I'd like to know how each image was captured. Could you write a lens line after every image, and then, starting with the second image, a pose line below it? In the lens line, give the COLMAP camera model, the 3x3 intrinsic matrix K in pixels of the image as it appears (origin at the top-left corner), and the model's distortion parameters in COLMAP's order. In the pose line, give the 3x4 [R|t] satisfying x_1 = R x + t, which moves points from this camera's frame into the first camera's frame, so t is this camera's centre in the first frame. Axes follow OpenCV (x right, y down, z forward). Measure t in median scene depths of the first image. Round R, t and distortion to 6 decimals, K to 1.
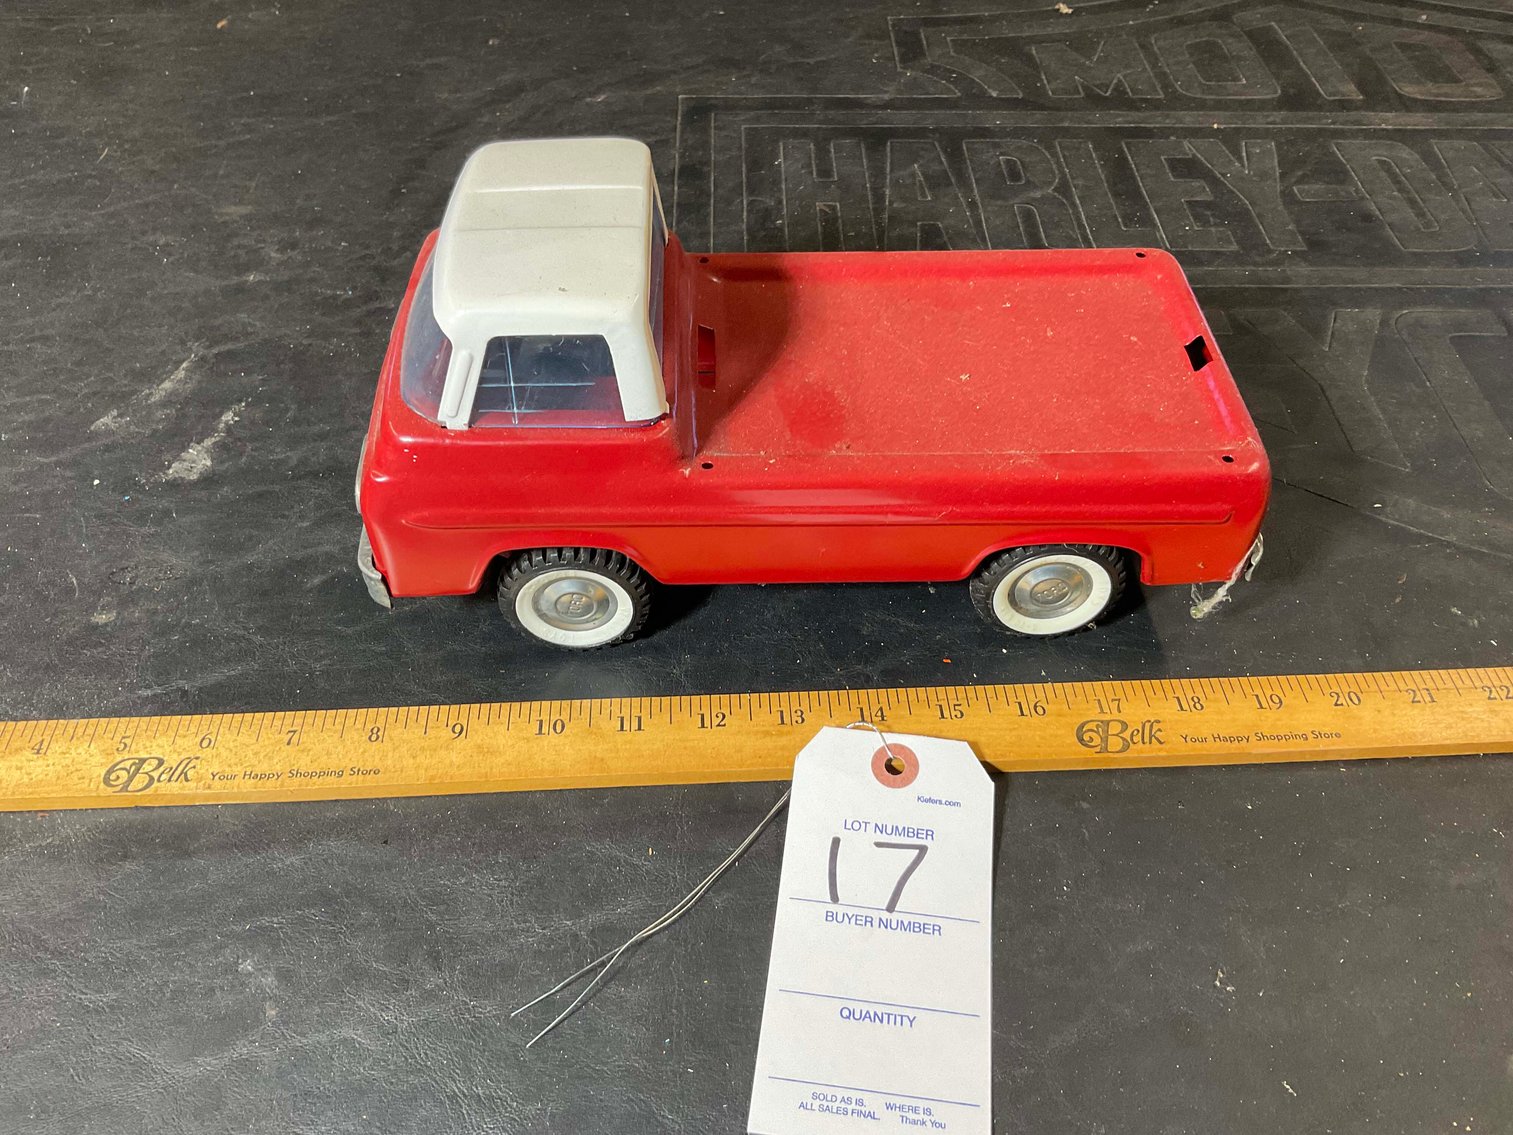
lens RADIAL K [[1241.0, 0, 732.7], [0, 1241.0, 566.8], [0, 0, 1]] dist [0.005179, -0.037850]
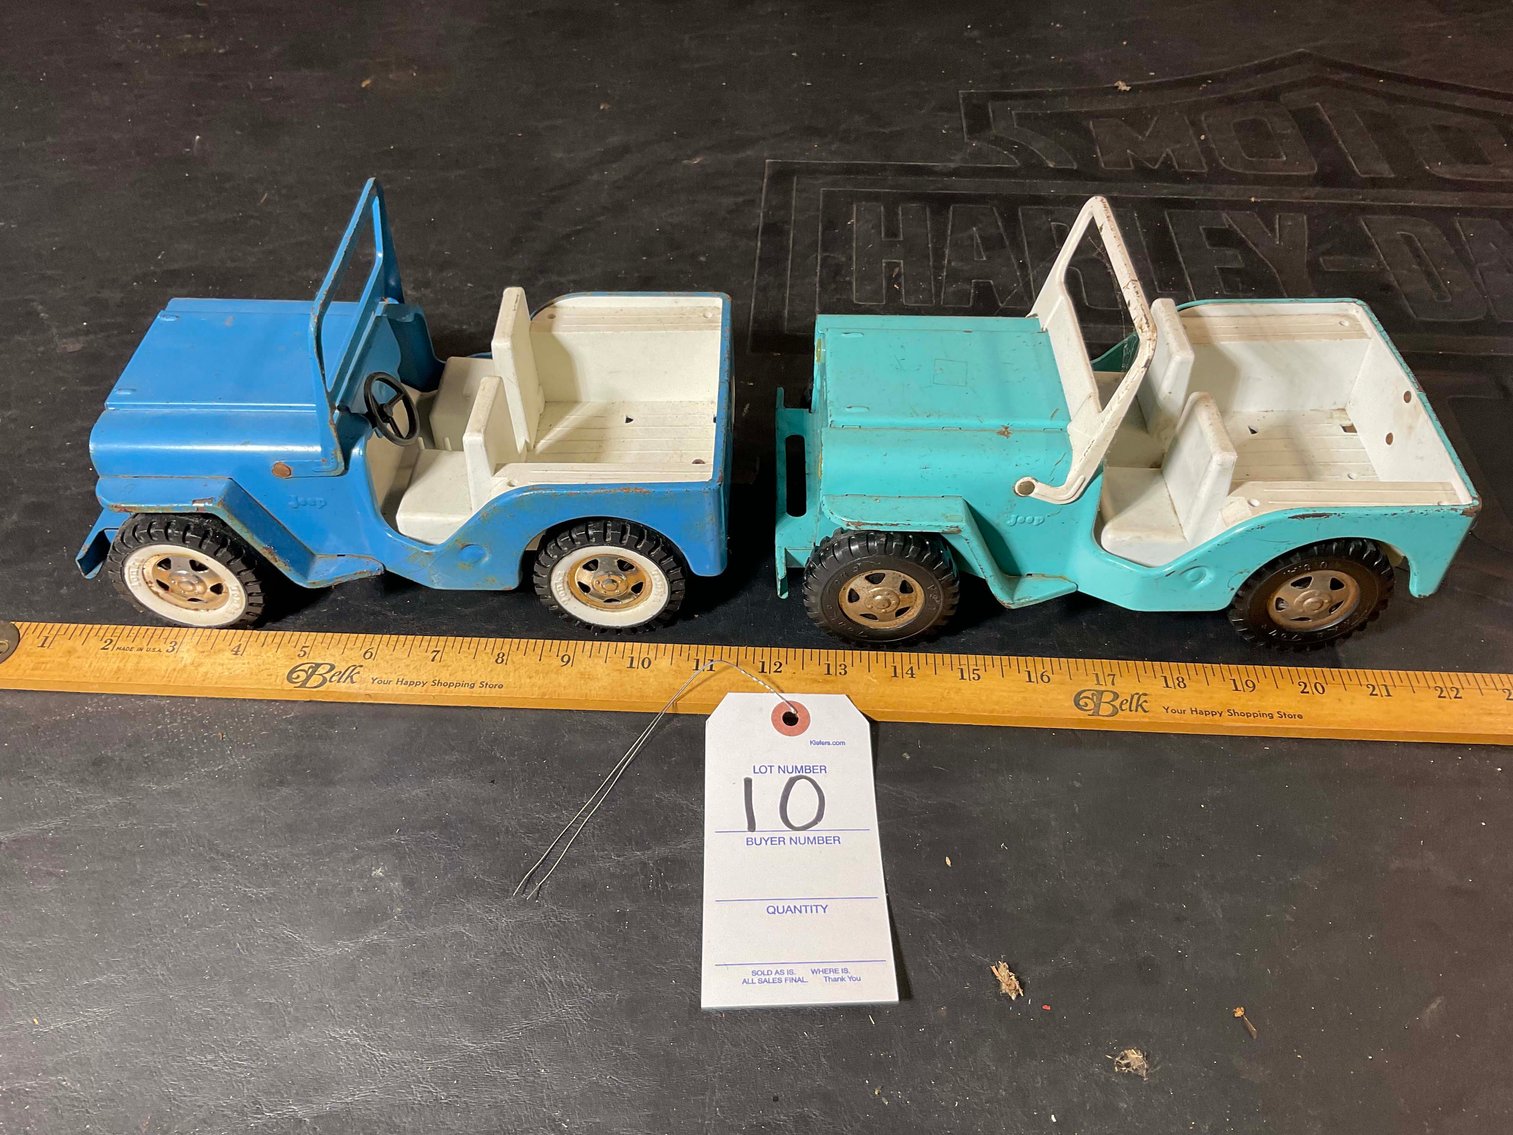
lens RADIAL K [[1225.0, 0, 754.4], [0, 1225.0, 587.7], [0, 0, 1]] dist [0.046798, -0.102262]
pose [[0.998053, 0.043009, -0.045166, 0.013240], [-0.043425, 0.999022, -0.008275, 0.017124], [0.044766, 0.010220, 0.998945, -0.111695]]
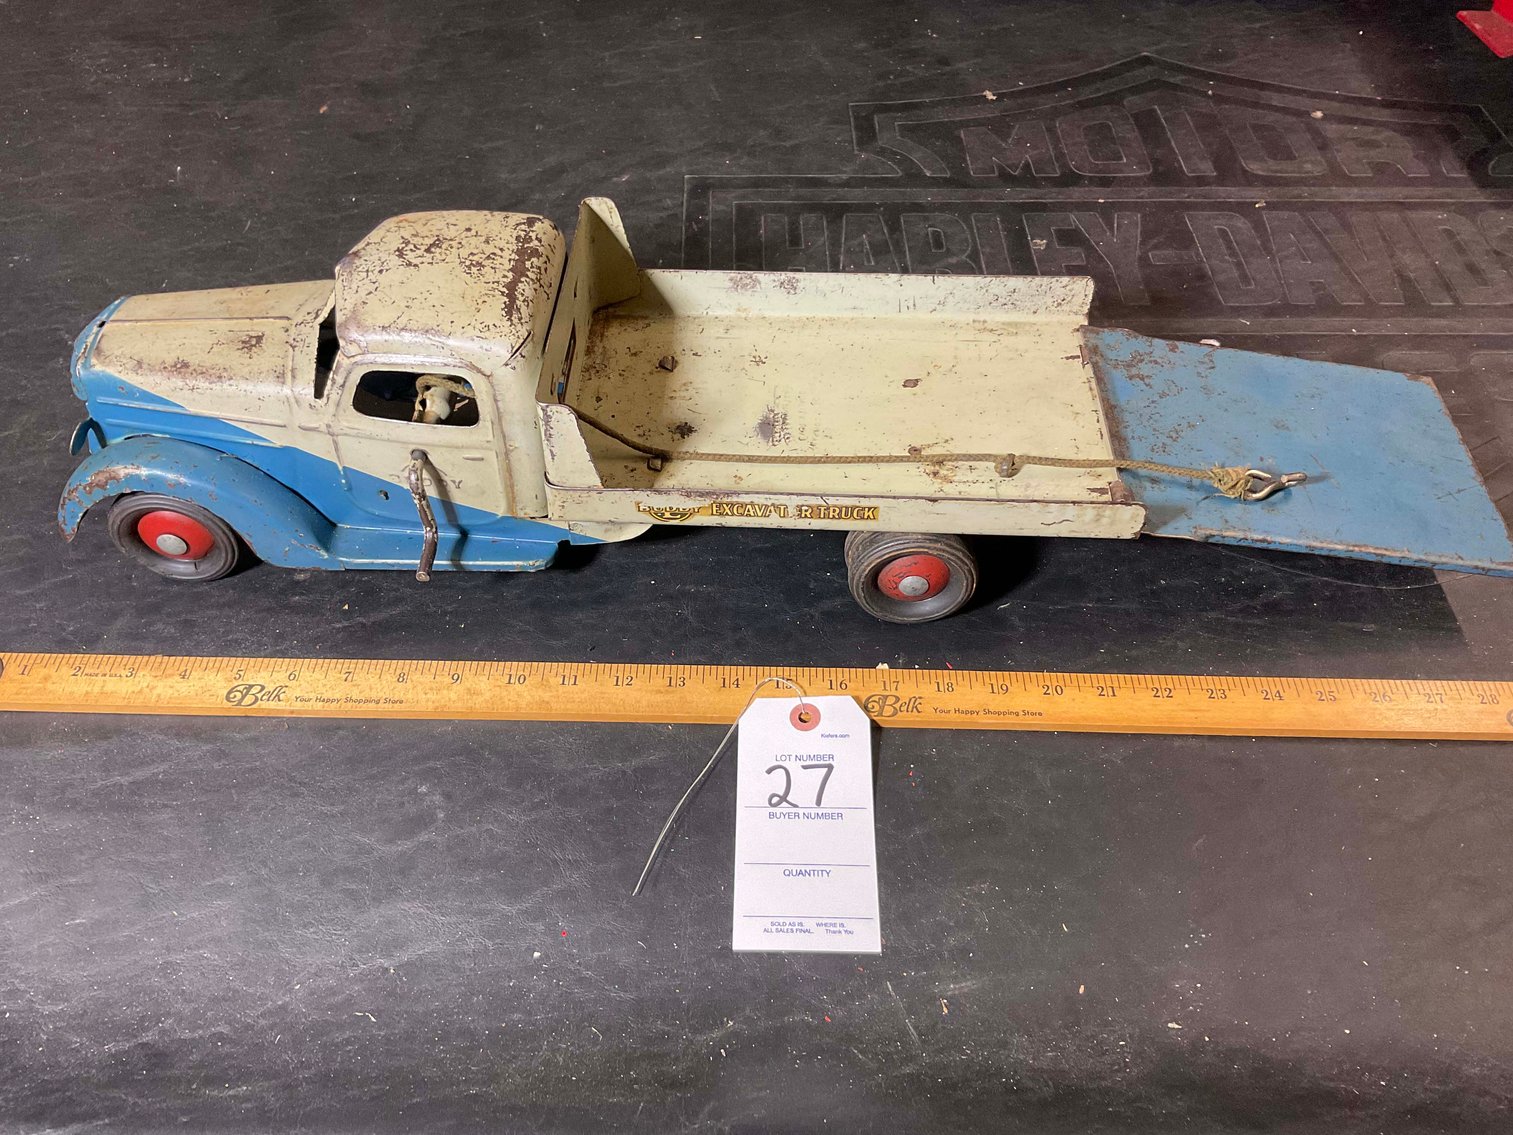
lens RADIAL K [[1254.5, 0, 778.3], [0, 1254.5, 573.5], [0, 0, 1]] dist [0.071126, -0.150333]
pose [[0.999427, 0.000176, 0.033854, 0.010029], [-0.001443, 0.999299, 0.037398, -0.013064], [-0.033824, -0.037425, 0.998727, -0.349997]]
